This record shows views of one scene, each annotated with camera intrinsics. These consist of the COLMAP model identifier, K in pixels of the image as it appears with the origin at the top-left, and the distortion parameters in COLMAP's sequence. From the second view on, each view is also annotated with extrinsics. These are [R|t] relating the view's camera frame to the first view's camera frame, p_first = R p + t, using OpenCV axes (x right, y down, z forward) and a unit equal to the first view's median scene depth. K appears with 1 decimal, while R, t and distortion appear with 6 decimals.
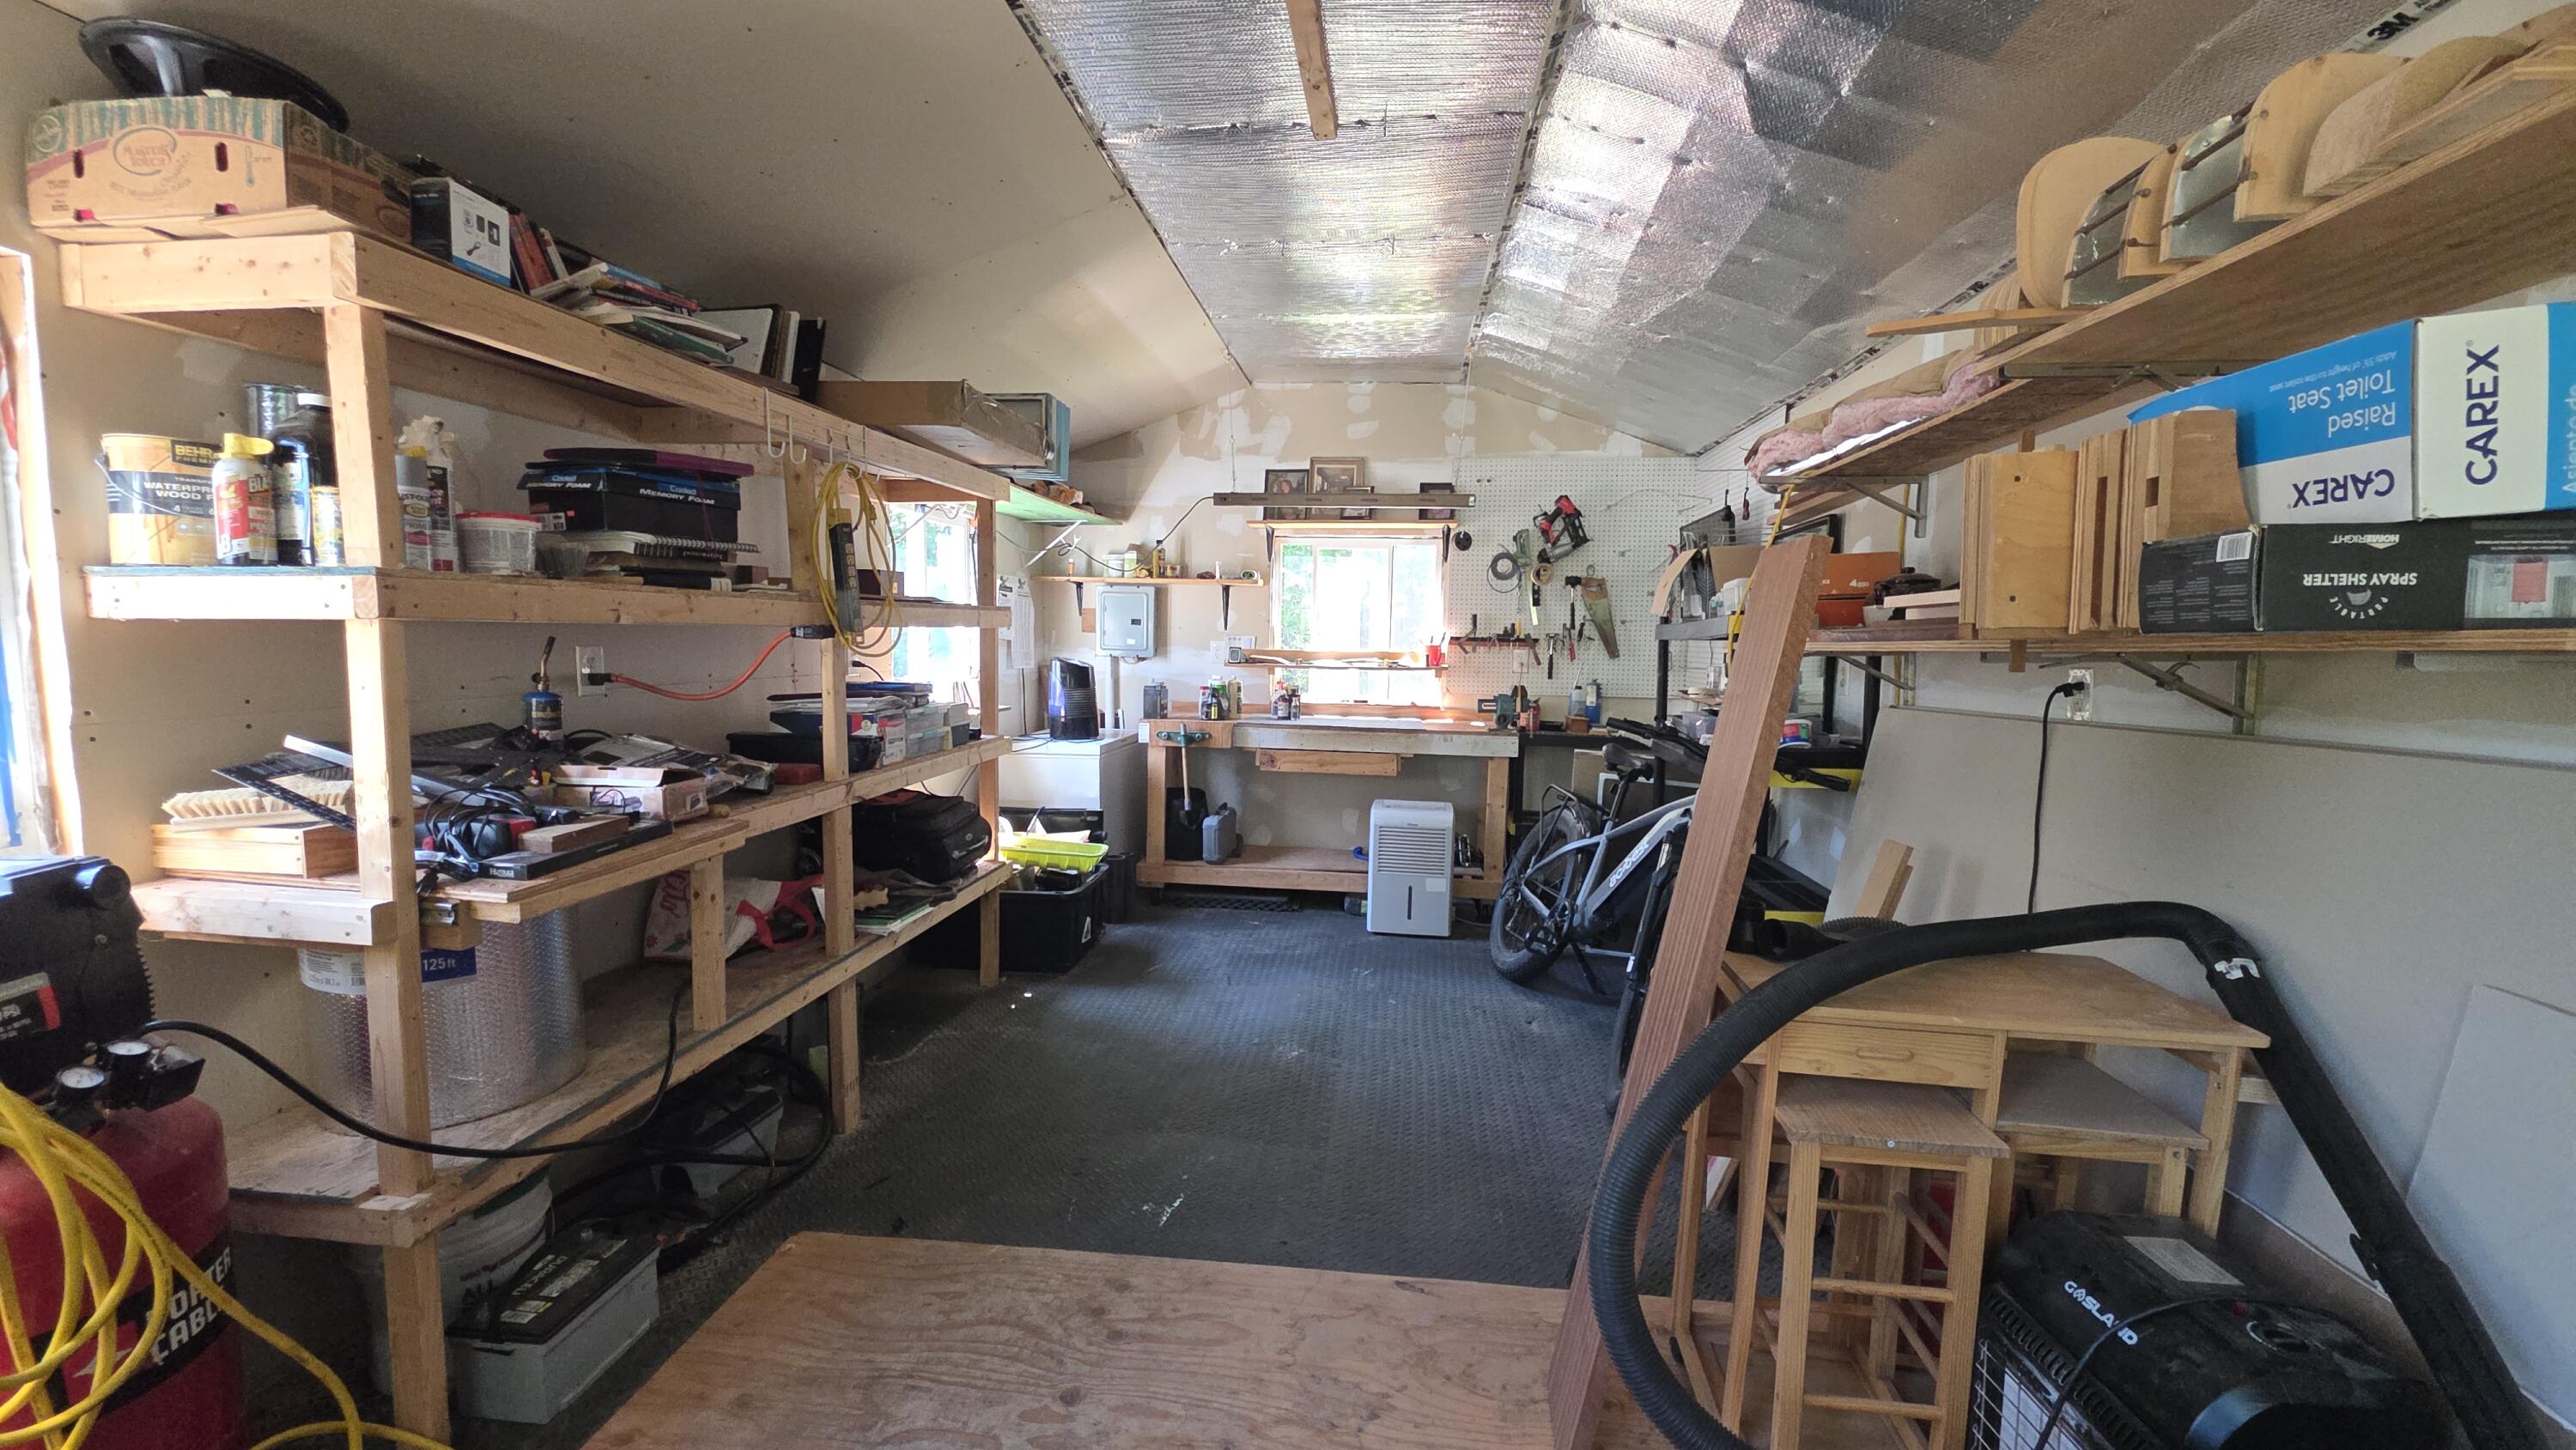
lens RADIAL K [[1030.5, 0, 1275.5], [0, 1030.5, 732.3], [0, 0, 1]] dist [0.013572, -0.008478]
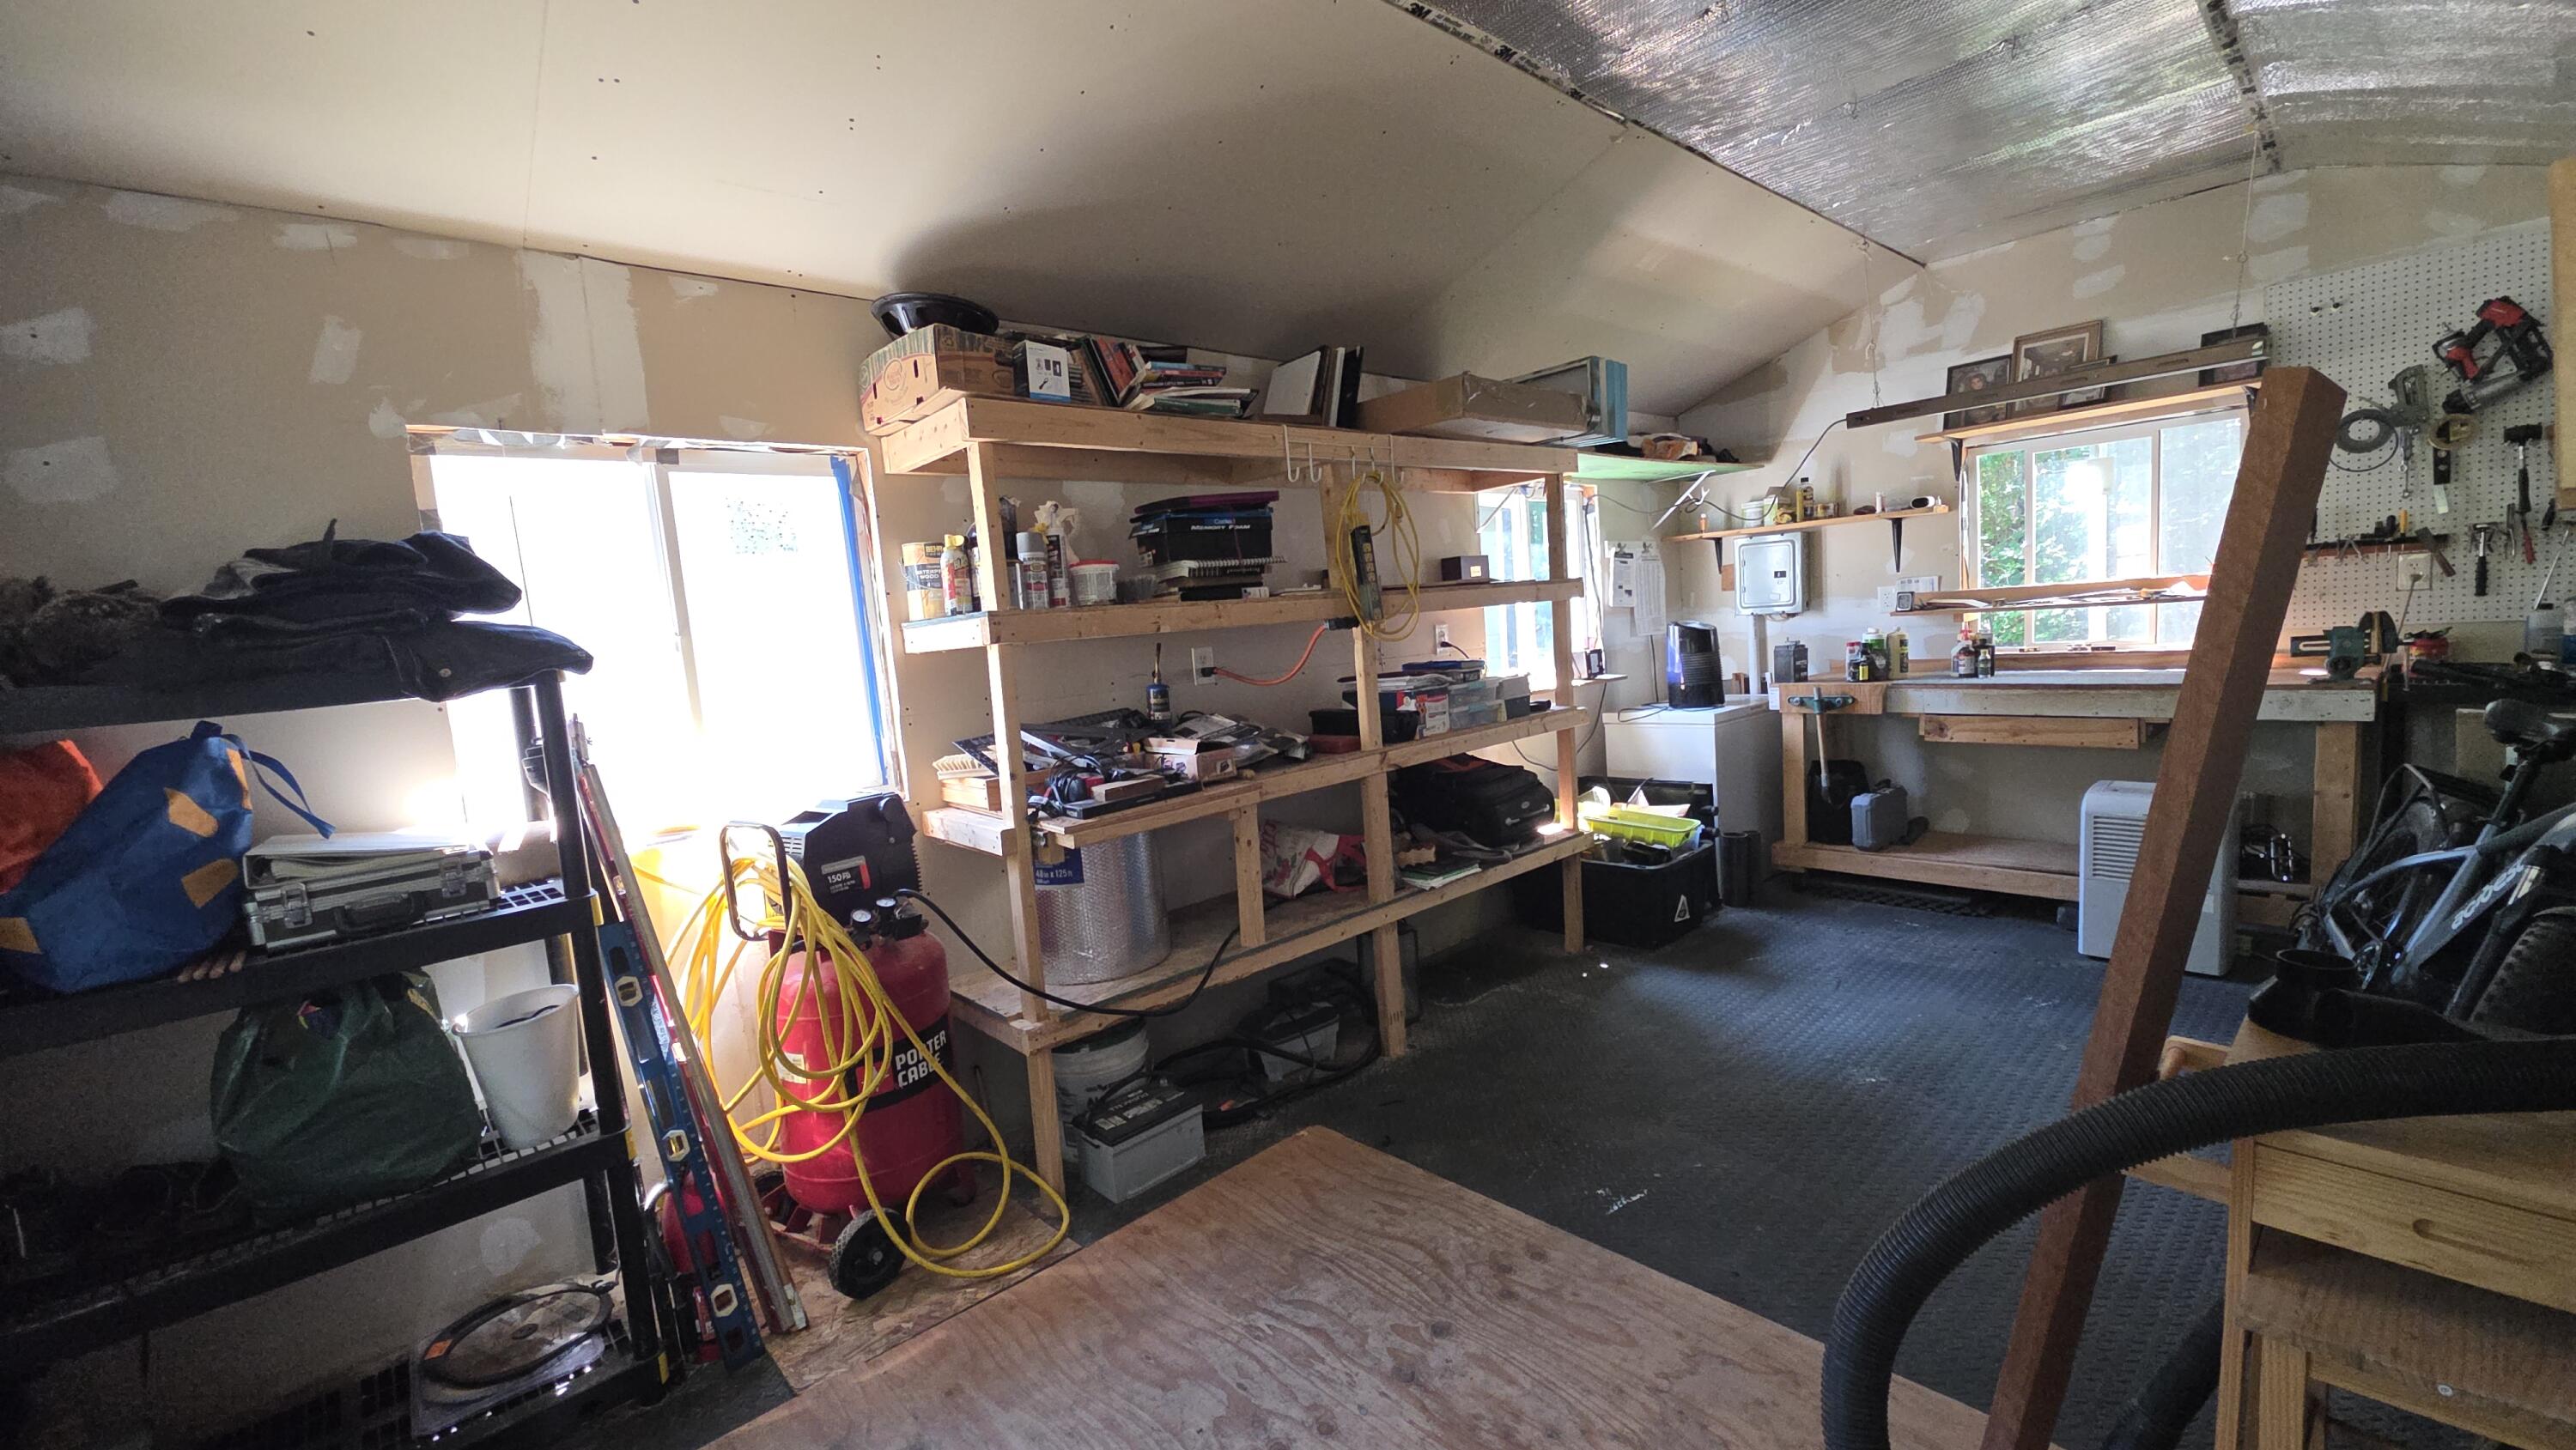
lens RADIAL K [[1030.5, 0, 1275.5], [0, 1030.5, 732.3], [0, 0, 1]] dist [0.013572, -0.008478]
pose [[0.745605, -0.003663, -0.666378, 0.256420], [0.024668, 0.999451, 0.022107, -0.001413], [0.665931, -0.032921, 0.745287, 0.072841]]
